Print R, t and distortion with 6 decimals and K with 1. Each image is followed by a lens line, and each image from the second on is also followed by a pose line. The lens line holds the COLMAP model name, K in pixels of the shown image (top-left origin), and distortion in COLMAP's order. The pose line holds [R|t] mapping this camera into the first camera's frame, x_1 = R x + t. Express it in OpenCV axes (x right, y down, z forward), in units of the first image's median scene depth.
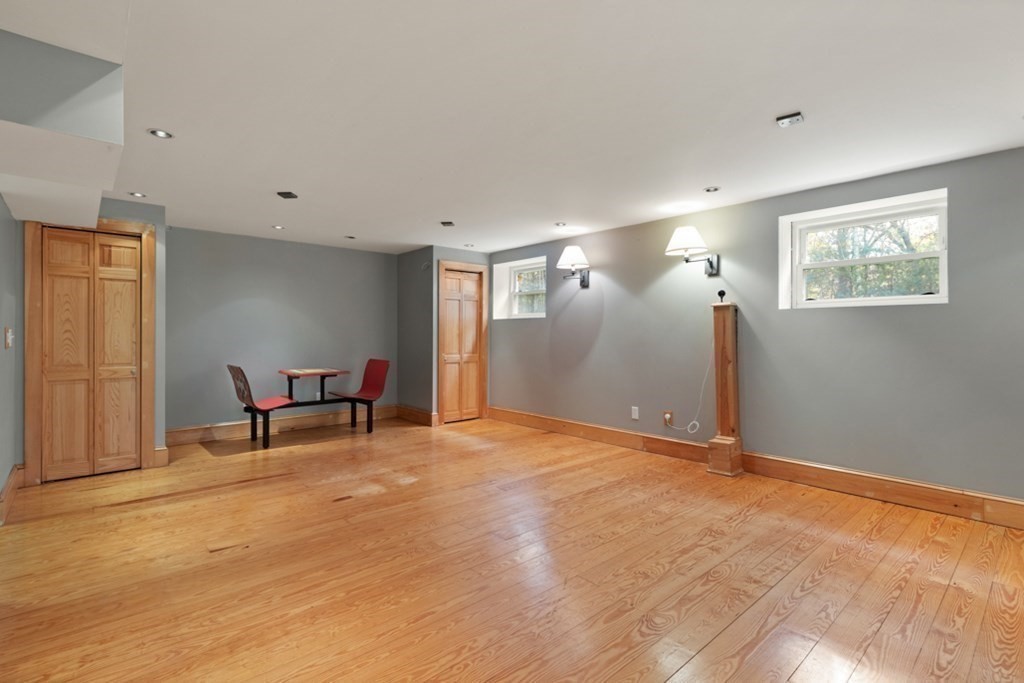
lens RADIAL K [[475.9, 0, 512.0], [0, 475.9, 341.5], [0, 0, 1]] dist [0.013239, -0.000021]
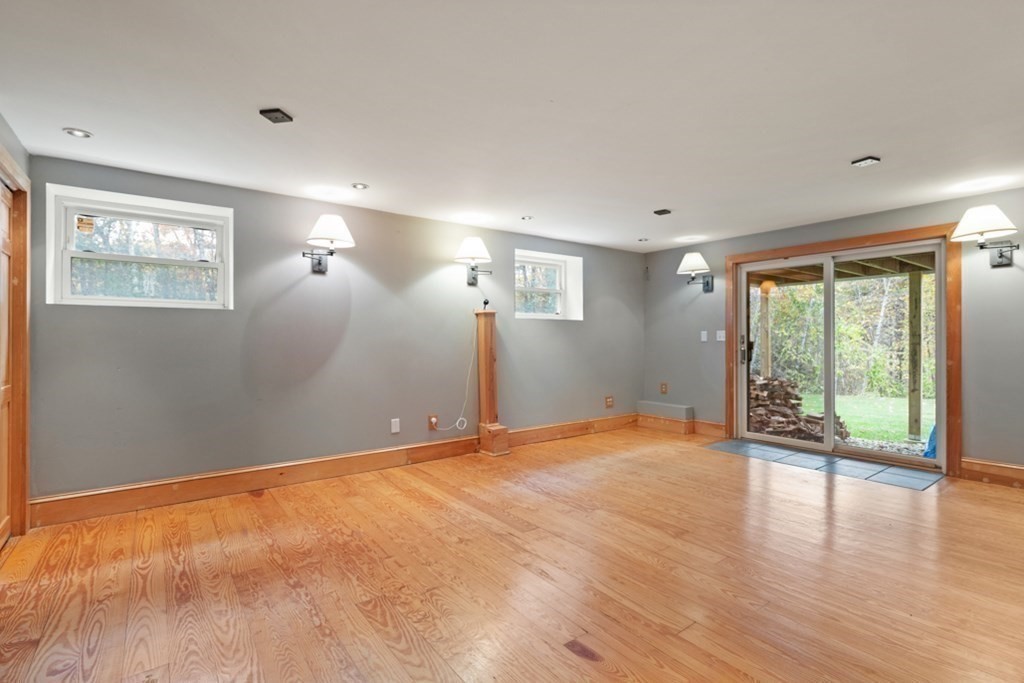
lens RADIAL K [[475.9, 0, 512.0], [0, 475.9, 341.5], [0, 0, 1]] dist [0.013239, -0.000021]
pose [[0.104684, -0.009044, 0.994464, -0.697879], [0.014402, 0.999868, 0.007577, -0.012063], [-0.994401, 0.013529, 0.104800, 0.802494]]
